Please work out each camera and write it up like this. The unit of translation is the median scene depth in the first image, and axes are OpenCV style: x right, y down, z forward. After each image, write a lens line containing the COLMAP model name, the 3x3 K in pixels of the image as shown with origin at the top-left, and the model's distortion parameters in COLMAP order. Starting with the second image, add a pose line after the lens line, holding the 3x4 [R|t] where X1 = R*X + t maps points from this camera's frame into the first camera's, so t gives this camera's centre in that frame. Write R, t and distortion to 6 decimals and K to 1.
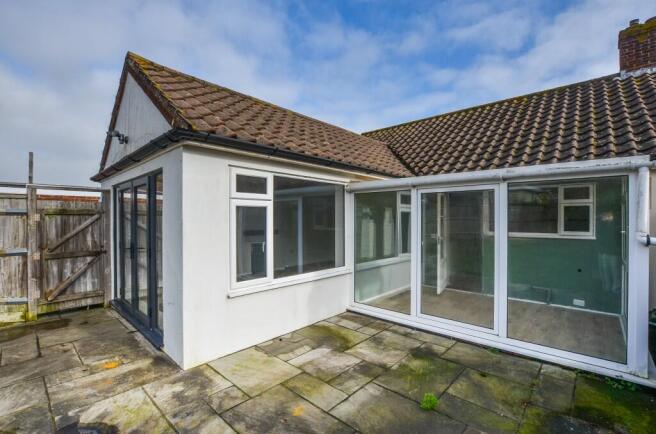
lens RADIAL K [[293.3, 0, 347.3], [0, 293.3, 219.2], [0, 0, 1]] dist [-0.012357, -0.000486]
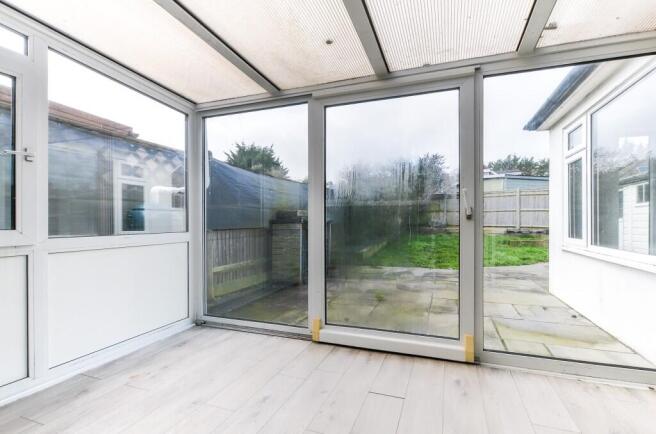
lens RADIAL K [[293.3, 0, 330.7], [0, 293.3, 220.1], [0, 0, 1]] dist [-0.012357, -0.000486]
pose [[-0.941042, -0.003923, -0.338266, 0.877235], [-0.002577, 0.999987, -0.004426, 0.186685], [0.338279, -0.003293, -0.941040, 1.957386]]
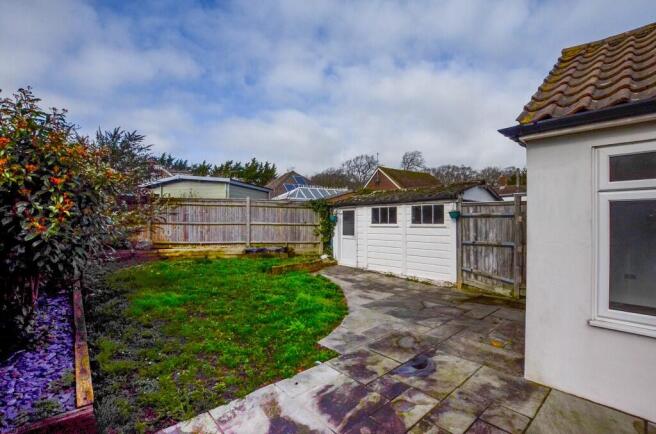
lens RADIAL K [[293.3, 0, 329.8], [0, 293.3, 220.6], [0, 0, 1]] dist [-0.012357, -0.000486]
pose [[-0.102535, -0.000796, -0.994729, 0.417927], [-0.000306, 1.000000, -0.000769, 0.002798], [0.994729, 0.000225, -0.102535, 0.429635]]
